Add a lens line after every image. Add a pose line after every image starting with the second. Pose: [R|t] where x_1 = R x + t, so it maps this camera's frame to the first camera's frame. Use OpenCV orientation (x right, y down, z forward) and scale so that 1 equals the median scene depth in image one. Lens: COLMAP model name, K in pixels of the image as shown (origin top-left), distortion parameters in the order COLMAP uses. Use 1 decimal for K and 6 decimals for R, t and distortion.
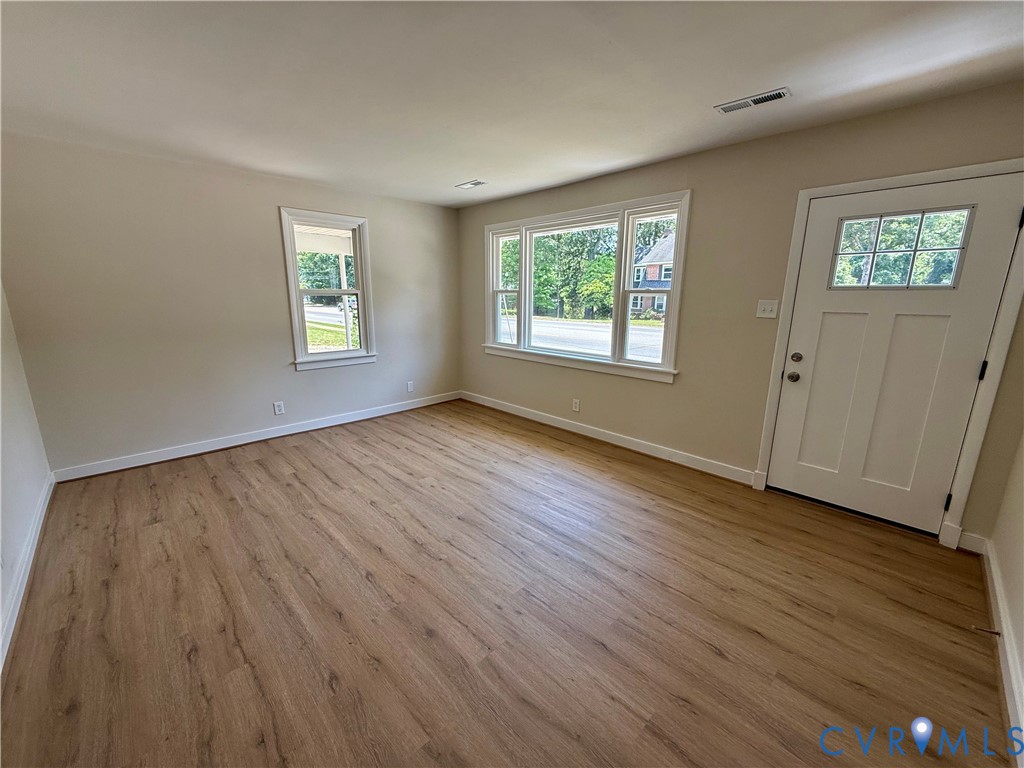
lens RADIAL K [[406.6, 0, 508.7], [0, 406.6, 381.4], [0, 0, 1]] dist [-0.001684, 0.000273]
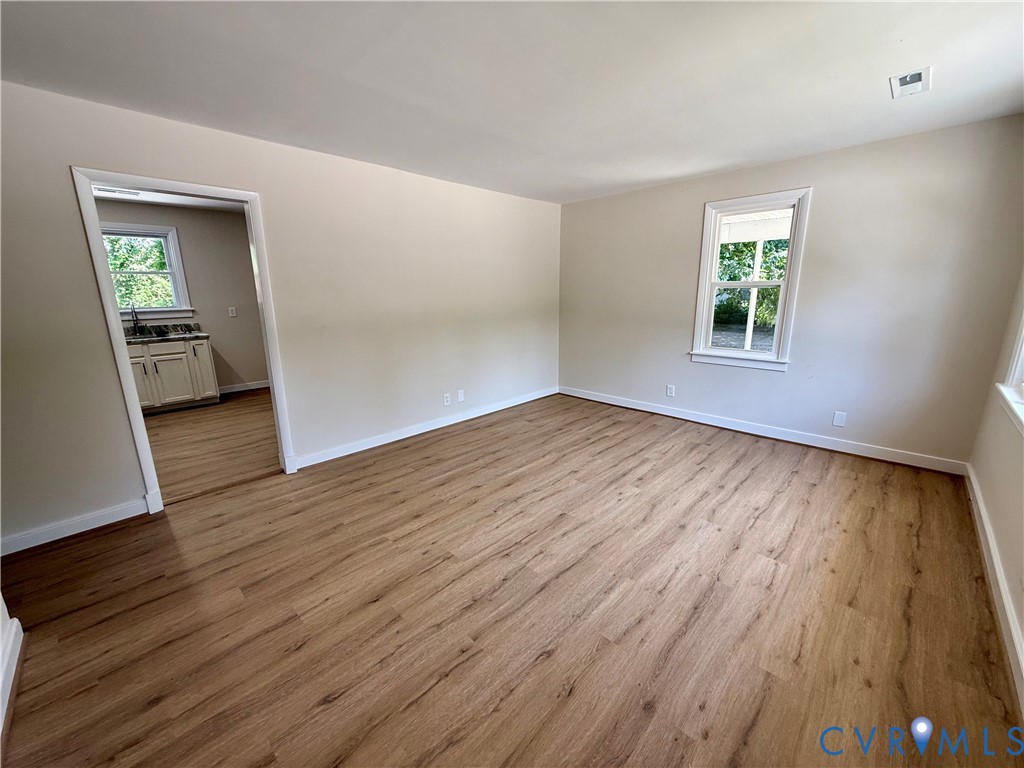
lens RADIAL K [[406.6, 0, 509.3], [0, 406.6, 382.8], [0, 0, 1]] dist [-0.001684, 0.000273]
pose [[0.031934, 0.215303, -0.976025, 0.580501], [-0.197591, 0.958611, 0.204997, -0.110667], [0.979764, 0.186307, 0.073154, 0.561538]]
